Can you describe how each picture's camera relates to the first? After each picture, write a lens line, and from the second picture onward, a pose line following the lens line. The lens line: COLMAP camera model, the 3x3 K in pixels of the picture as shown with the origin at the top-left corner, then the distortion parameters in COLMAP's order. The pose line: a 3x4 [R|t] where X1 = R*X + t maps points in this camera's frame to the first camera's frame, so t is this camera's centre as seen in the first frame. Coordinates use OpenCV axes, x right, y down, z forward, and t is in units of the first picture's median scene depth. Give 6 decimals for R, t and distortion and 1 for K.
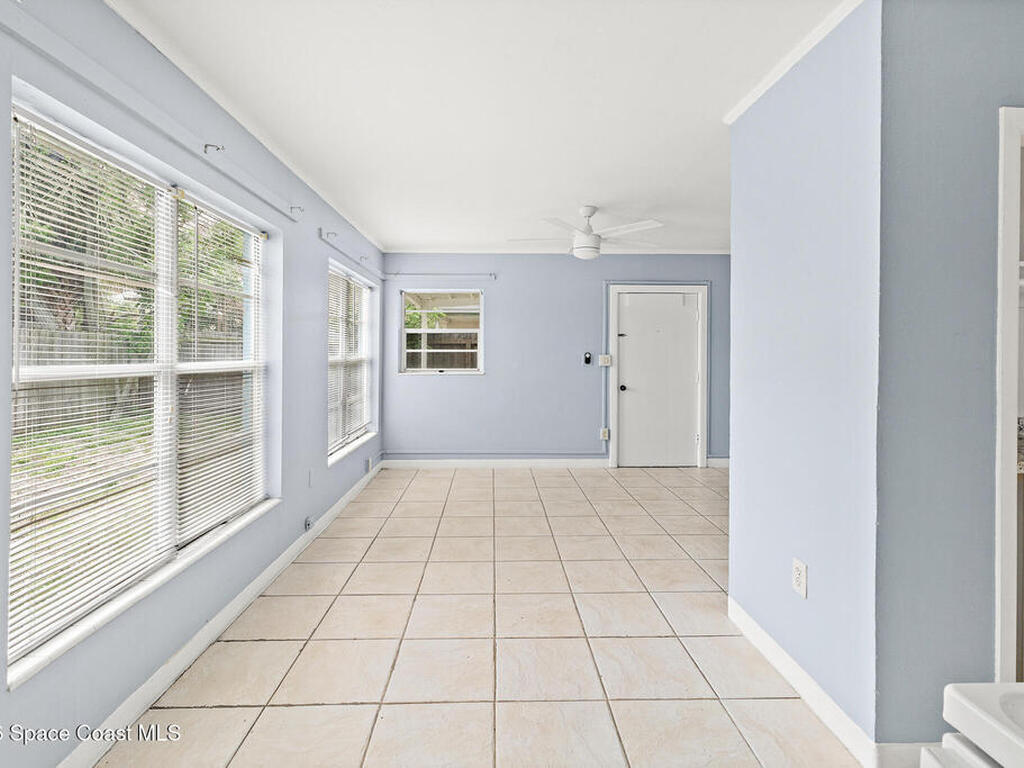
lens RADIAL K [[479.6, 0, 511.8], [0, 479.6, 384.5], [0, 0, 1]] dist [-0.000652, 0.001195]
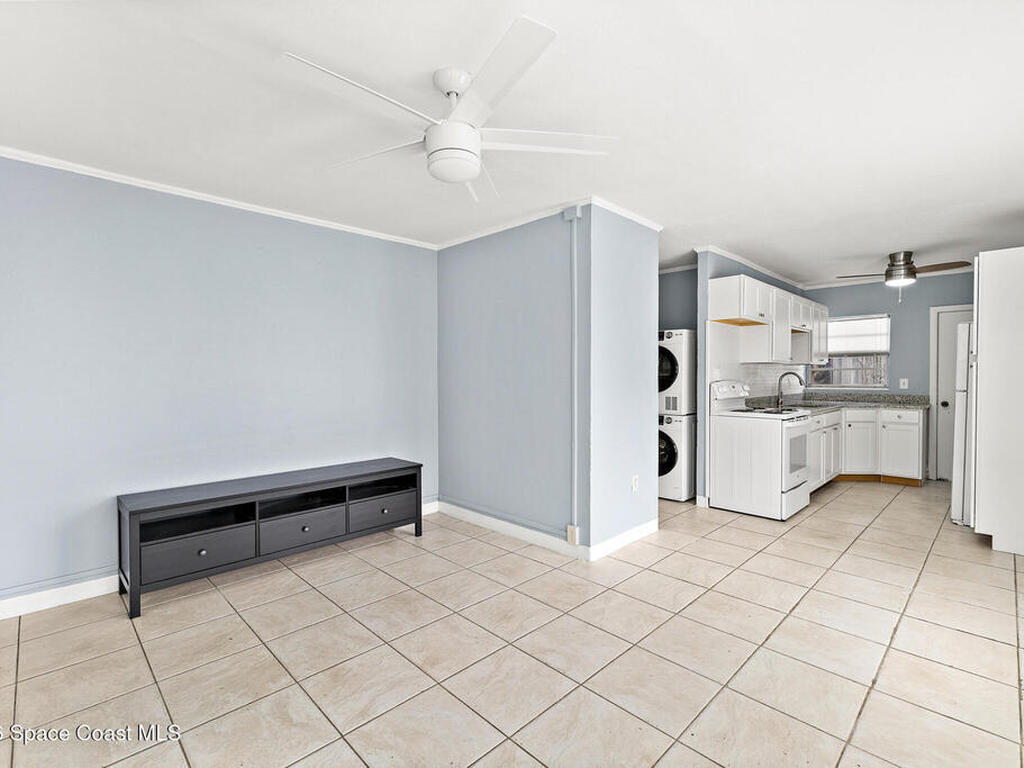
lens RADIAL K [[479.6, 0, 504.1], [0, 479.6, 384.7], [0, 0, 1]] dist [-0.000652, 0.001195]
pose [[-0.670008, -0.014038, 0.742221, -0.326576], [0.042313, 0.997474, 0.057062, -0.098199], [-0.741147, 0.069638, -0.667721, 1.686554]]
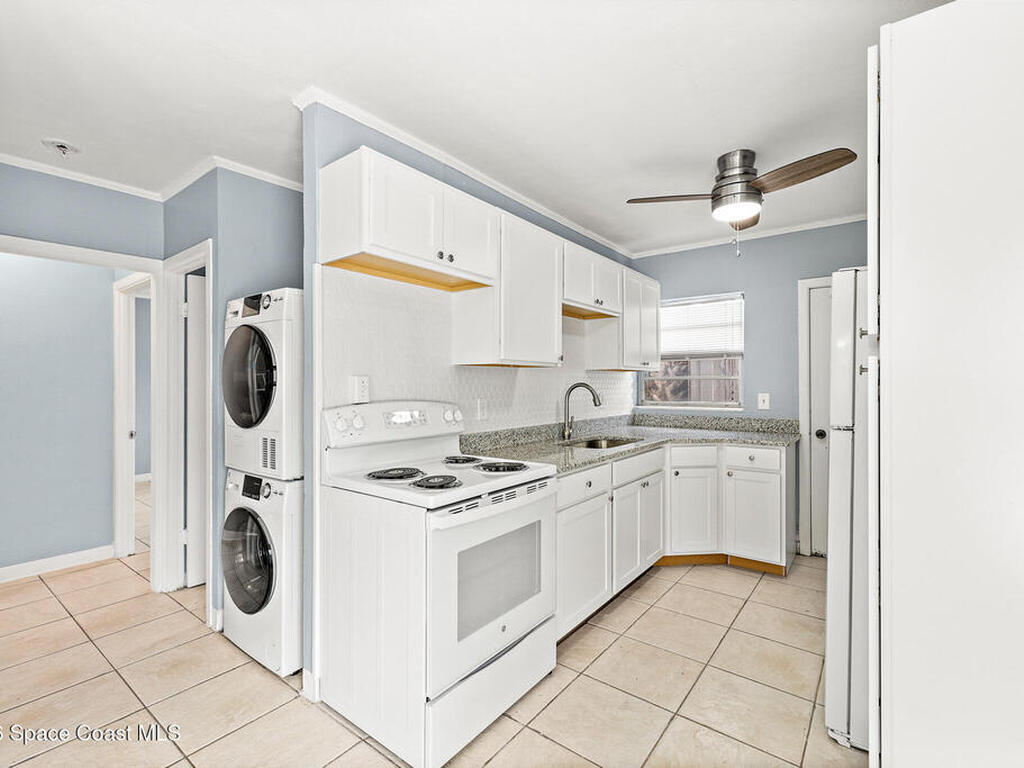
lens RADIAL K [[479.6, 0, 505.5], [0, 479.6, 387.4], [0, 0, 1]] dist [-0.000652, 0.001195]
pose [[-0.769321, -0.002338, 0.638858, -0.241569], [0.037029, 0.998149, 0.048244, -0.039254], [-0.637788, 0.060772, -0.767811, 0.487502]]
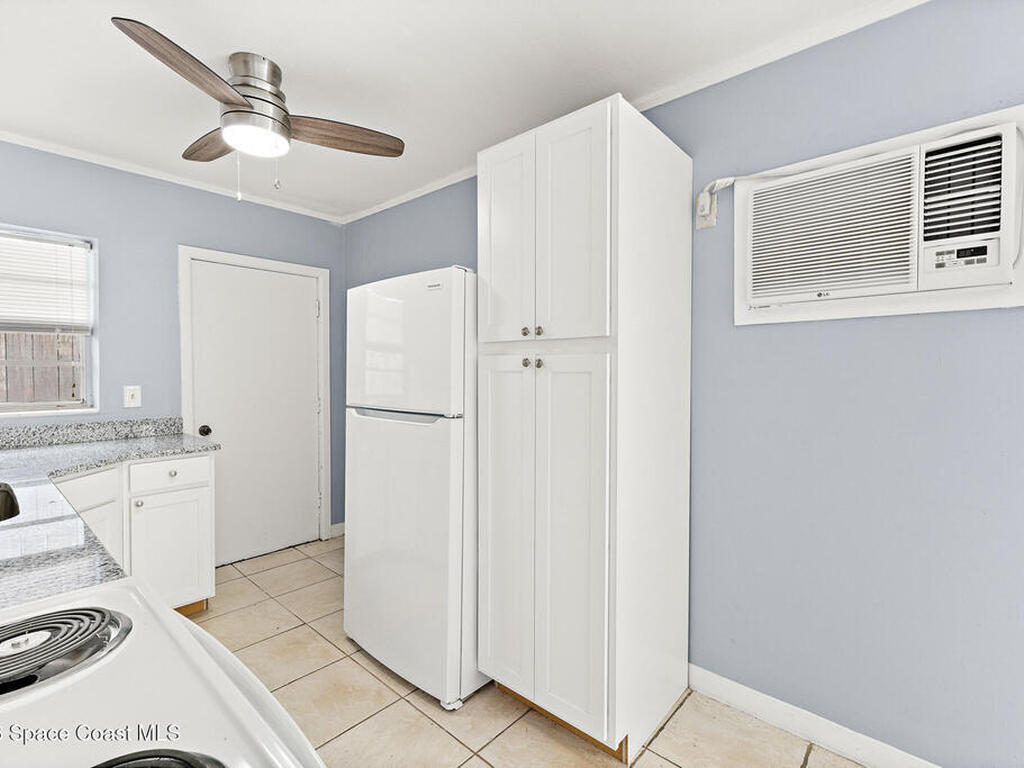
lens RADIAL K [[479.6, 0, 508.3], [0, 479.6, 386.7], [0, 0, 1]] dist [-0.000652, 0.001195]
pose [[-0.692373, 0.022133, -0.721200, 0.224826], [-0.041261, 0.996679, 0.070199, -0.031118], [0.720359, 0.078361, -0.689161, 0.247651]]
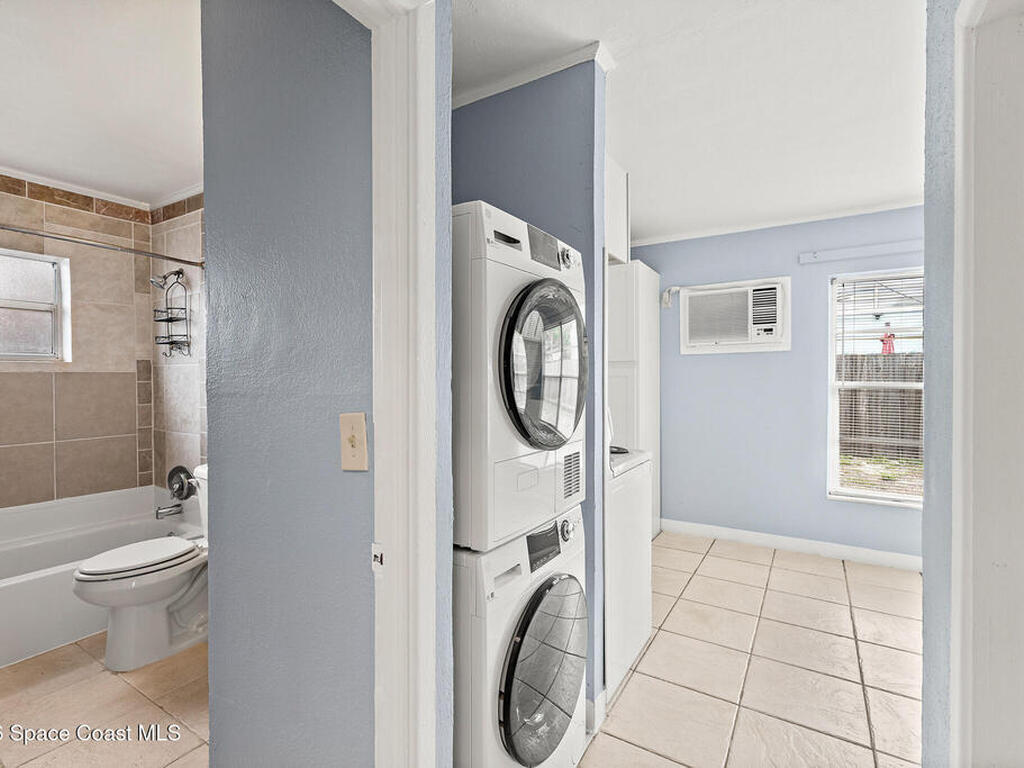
lens RADIAL K [[479.6, 0, 515.6], [0, 479.6, 386.4], [0, 0, 1]] dist [-0.000652, 0.001195]
pose [[-0.561224, 0.013776, -0.827549, 0.961754], [-0.044912, 0.997881, 0.047070, -0.032168], [0.826444, 0.063584, -0.559417, 0.403826]]
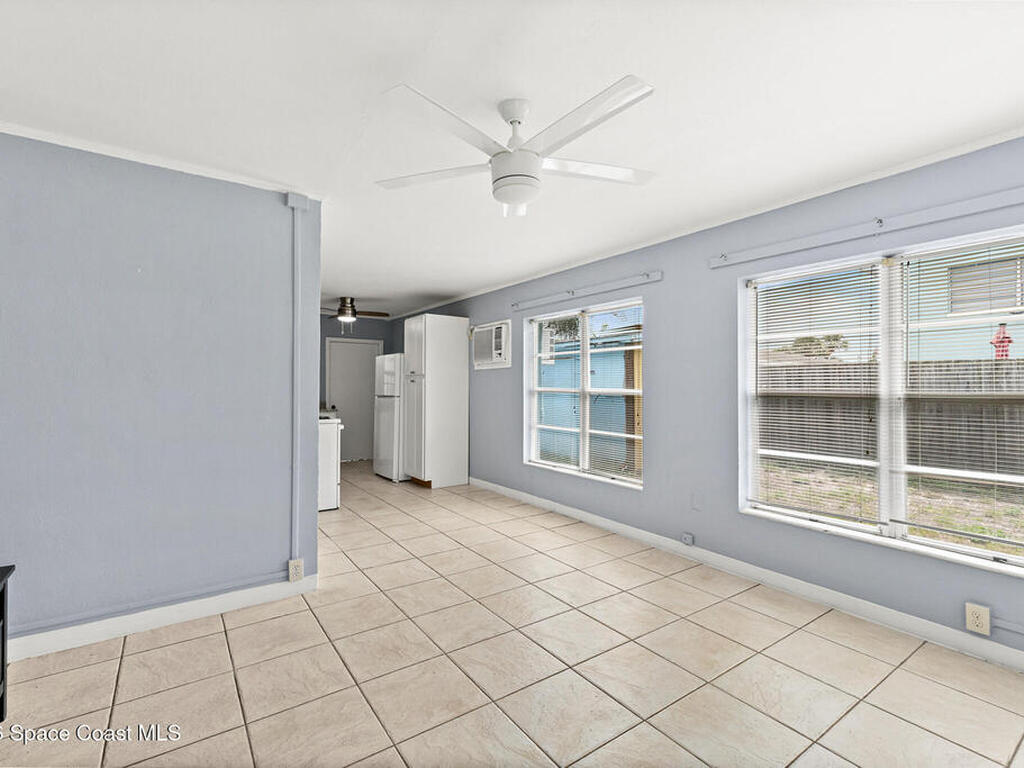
lens RADIAL K [[479.6, 0, 508.3], [0, 479.6, 386.3], [0, 0, 1]] dist [-0.000652, 0.001195]
pose [[-0.837179, -0.003723, -0.546916, 0.591527], [-0.033584, 0.998440, 0.044611, -0.106172], [0.545897, 0.055715, -0.835998, 1.874822]]
